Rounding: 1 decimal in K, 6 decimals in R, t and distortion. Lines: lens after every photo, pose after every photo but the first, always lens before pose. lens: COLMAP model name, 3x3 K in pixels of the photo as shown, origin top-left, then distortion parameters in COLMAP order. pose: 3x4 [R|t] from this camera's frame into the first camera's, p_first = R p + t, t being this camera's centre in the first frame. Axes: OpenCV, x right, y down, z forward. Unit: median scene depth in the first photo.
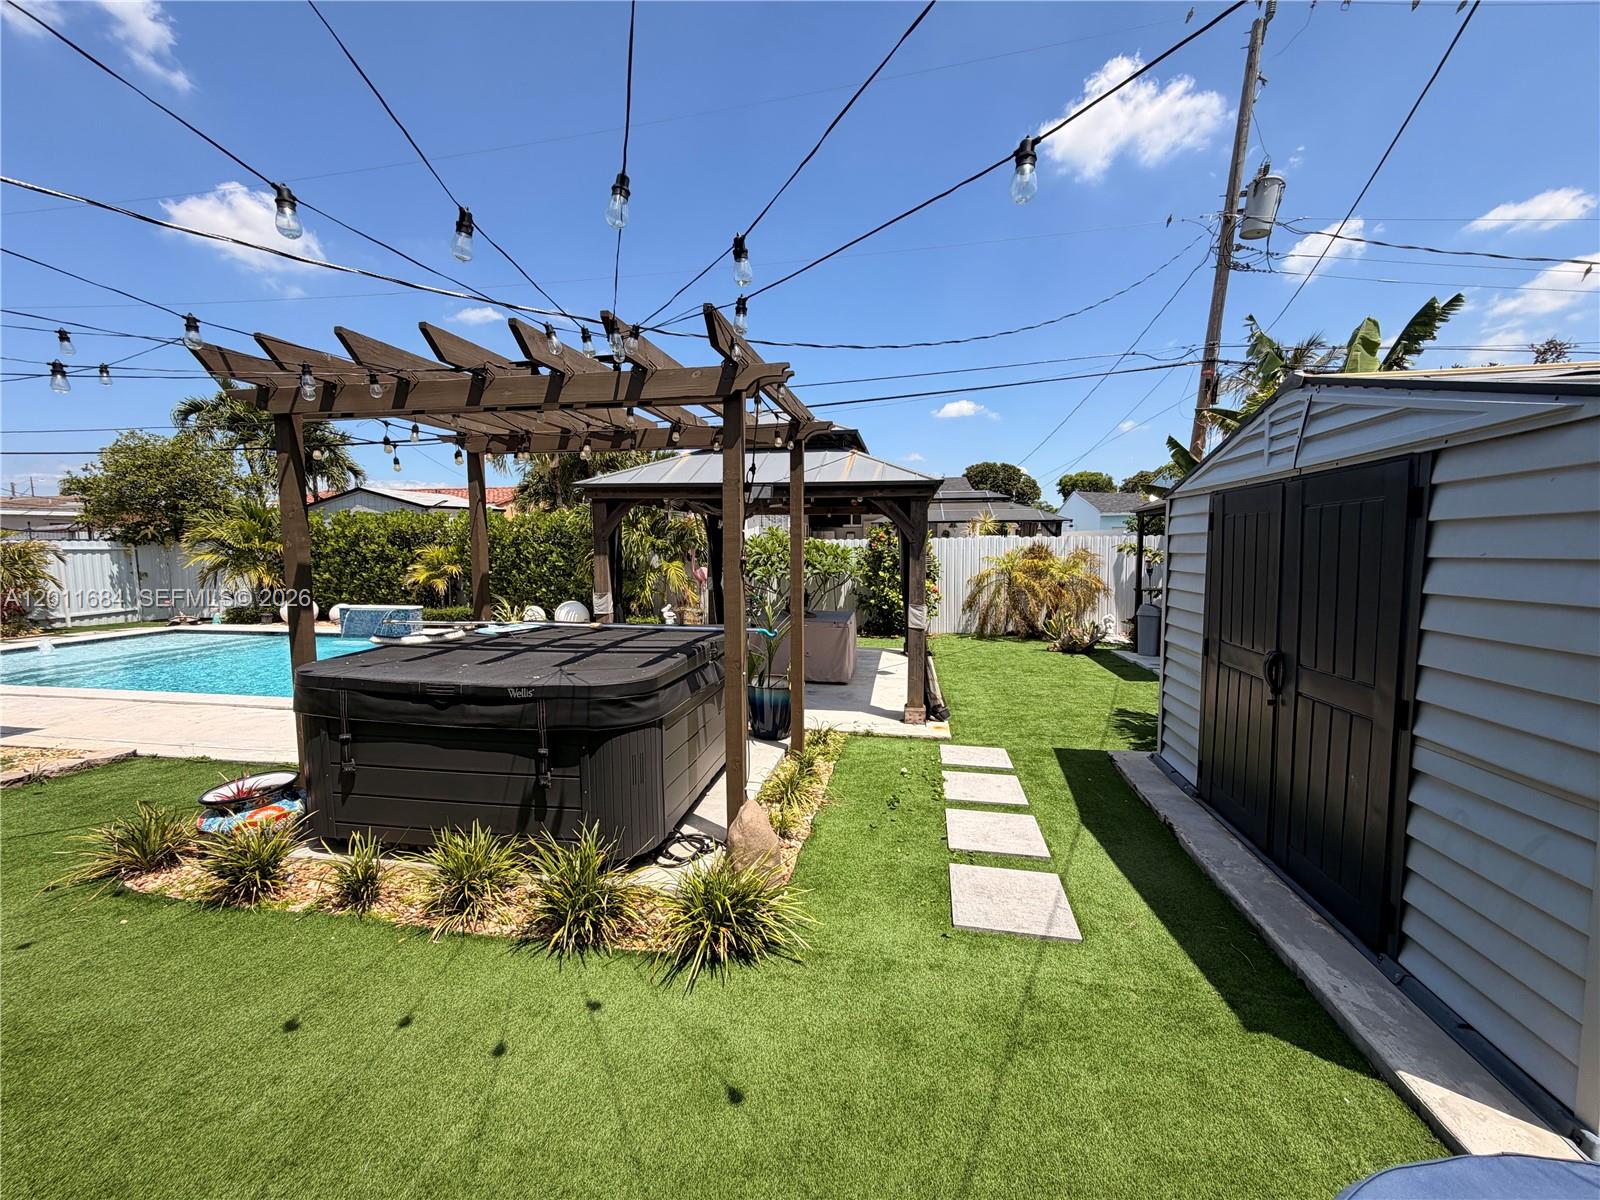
lens RADIAL K [[638.1, 0, 800.9], [0, 638.1, 601.3], [0, 0, 1]] dist [-0.002665, 0.000975]
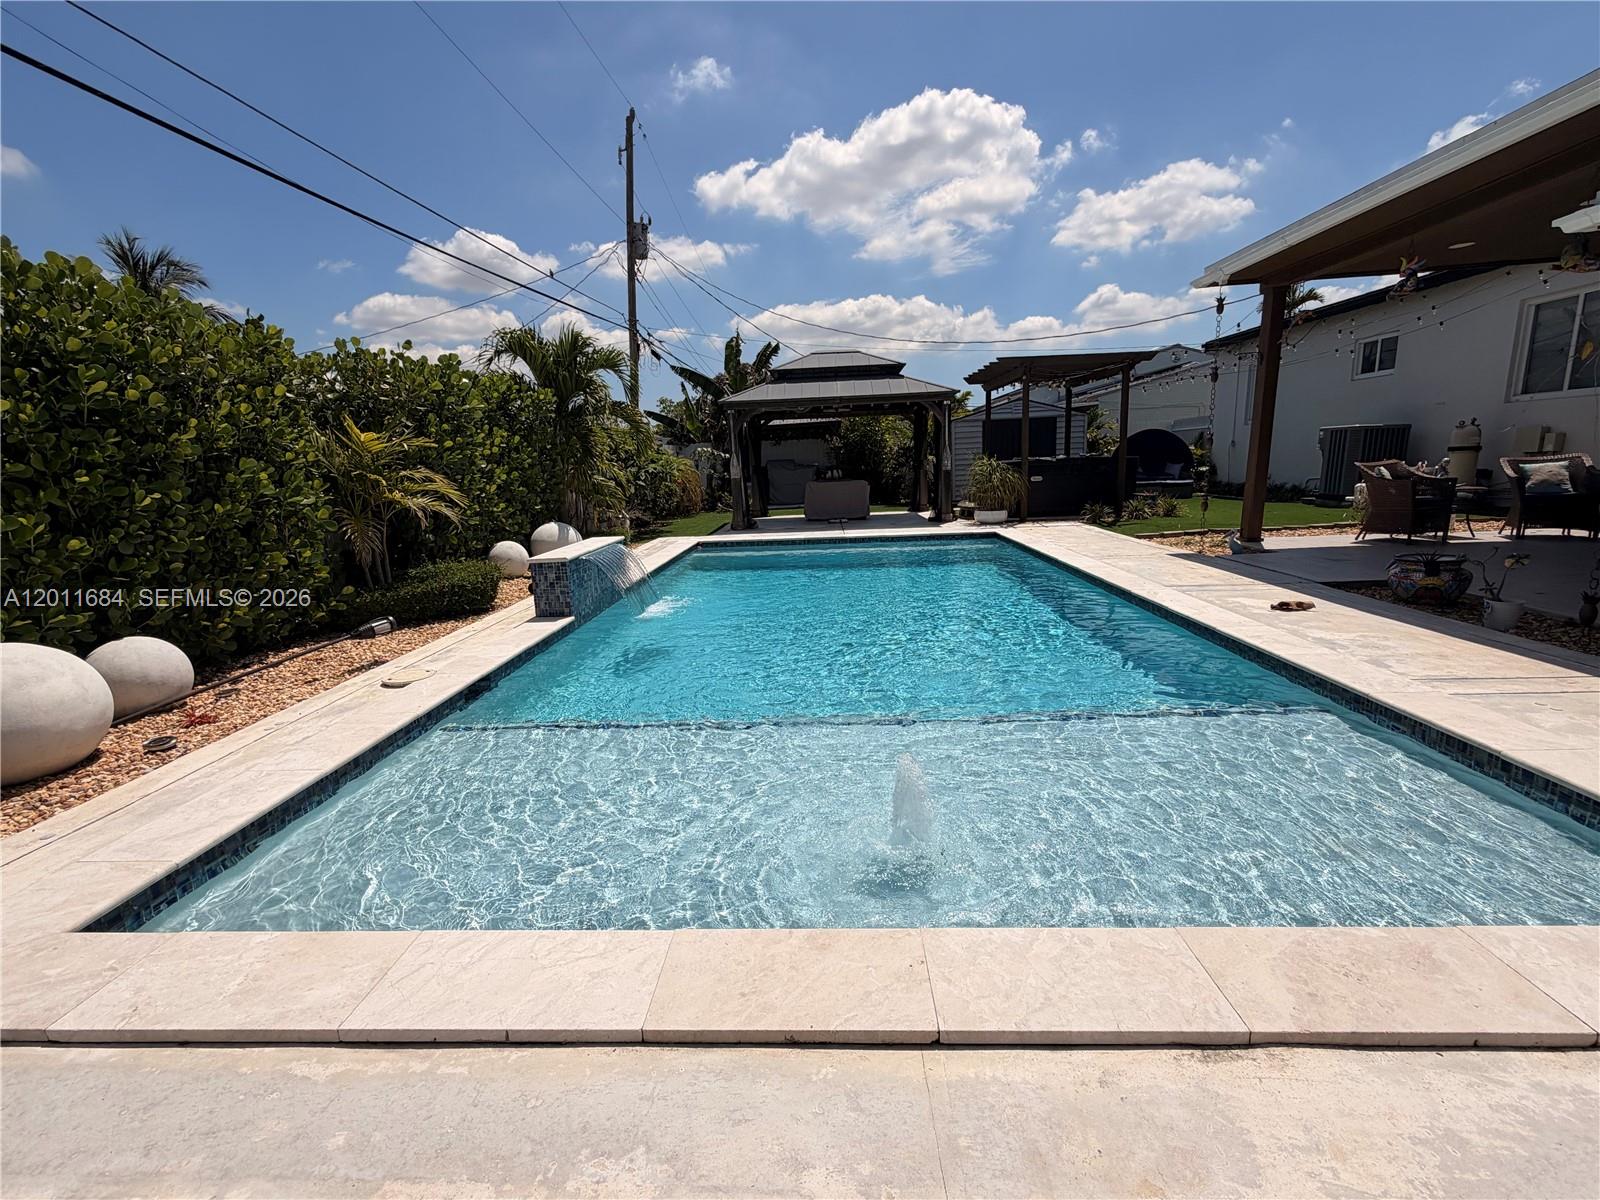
lens RADIAL K [[701.1, 0, 805.3], [0, 701.1, 600.3], [0, 0, 1]] dist [0.003093, -0.001114]
pose [[-0.135916, -0.181190, 0.974011, -3.474871], [0.133441, 0.970827, 0.199219, -0.098729], [-0.981693, 0.157050, -0.107772, 2.625114]]
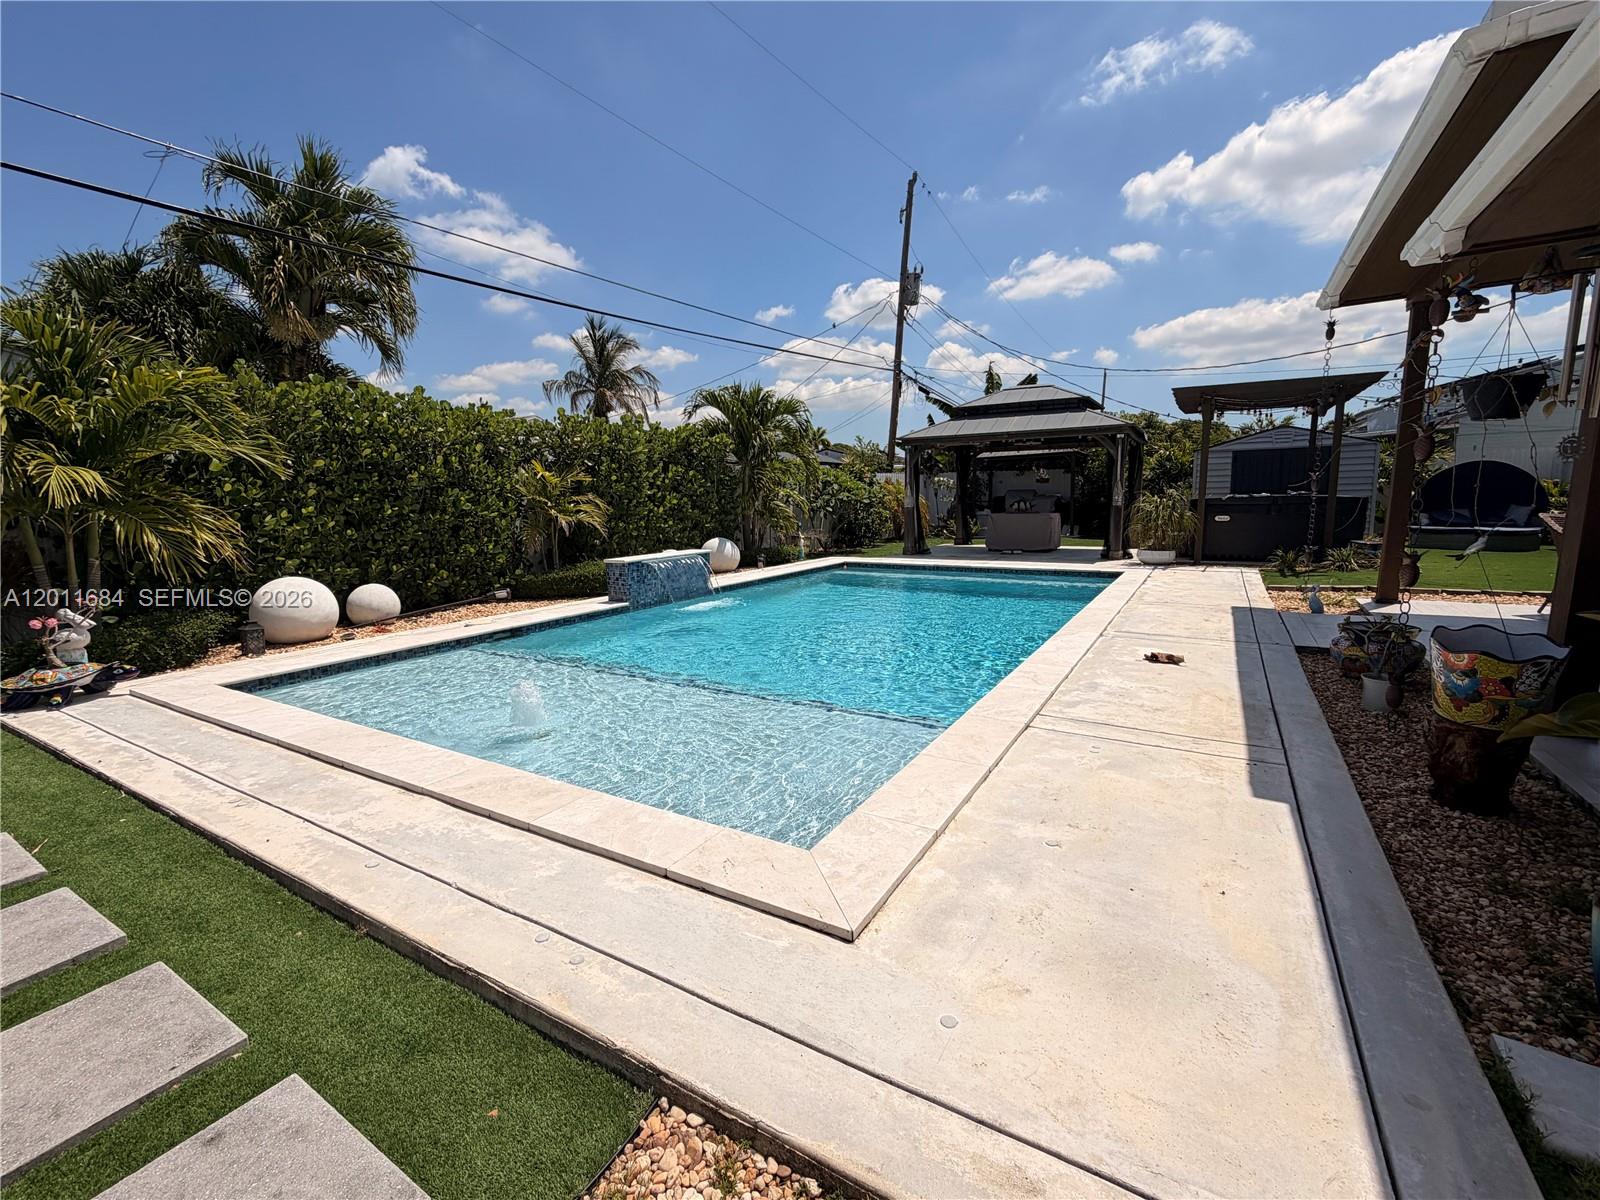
lens RADIAL K [[701.1, 0, 804.7], [0, 701.1, 602.2], [0, 0, 1]] dist [0.003093, -0.001114]
pose [[0.348147, -0.140485, 0.926854, -3.701949], [0.103520, 0.988422, 0.110933, -0.021166], [-0.931707, 0.057327, 0.358659, 1.795697]]
